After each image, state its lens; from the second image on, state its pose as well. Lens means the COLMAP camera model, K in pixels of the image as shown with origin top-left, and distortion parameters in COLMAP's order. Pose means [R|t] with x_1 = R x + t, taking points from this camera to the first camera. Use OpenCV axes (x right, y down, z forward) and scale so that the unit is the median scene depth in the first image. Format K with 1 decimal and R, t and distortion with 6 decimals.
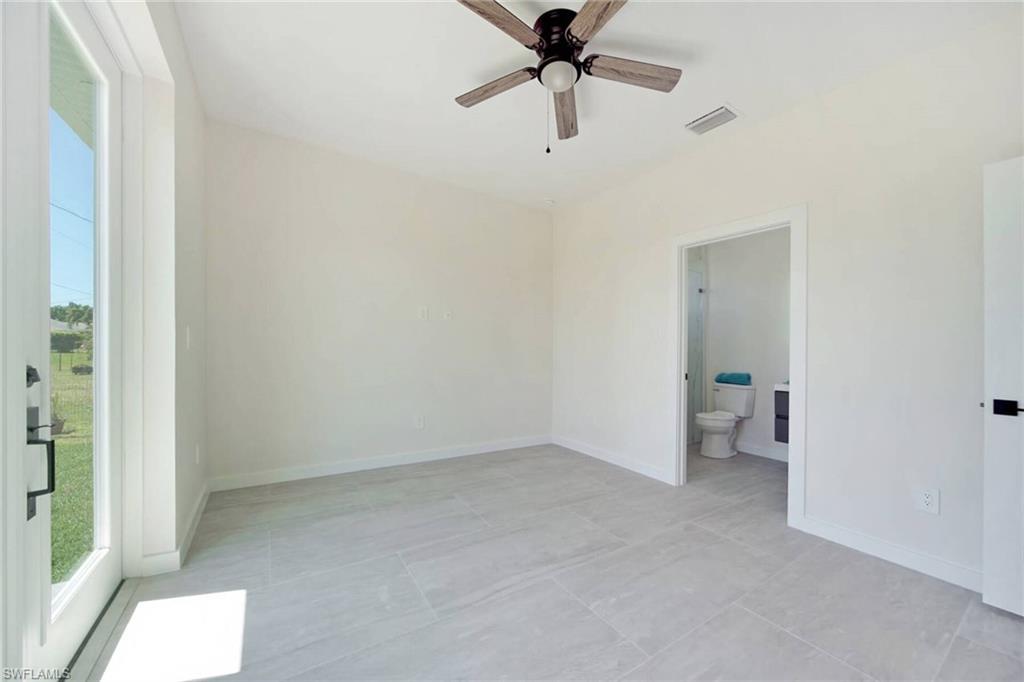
lens RADIAL K [[378.0, 0, 514.6], [0, 378.0, 349.5], [0, 0, 1]] dist [-0.010866, -0.000004]
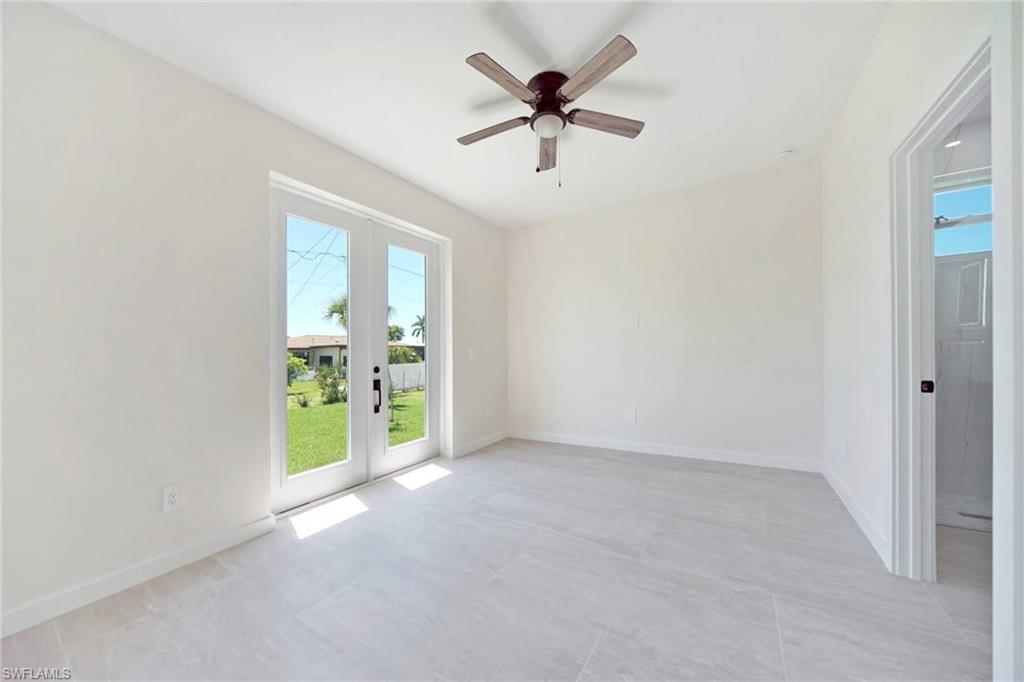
lens RADIAL K [[362.0, 0, 512.8], [0, 362.0, 355.8], [0, 0, 1]] dist [-0.015385, -0.000051]
pose [[0.423153, -0.030378, -0.905549, 1.040341], [0.037328, 0.999174, -0.016076, 0.022311], [0.905289, -0.027000, 0.423937, 0.374508]]
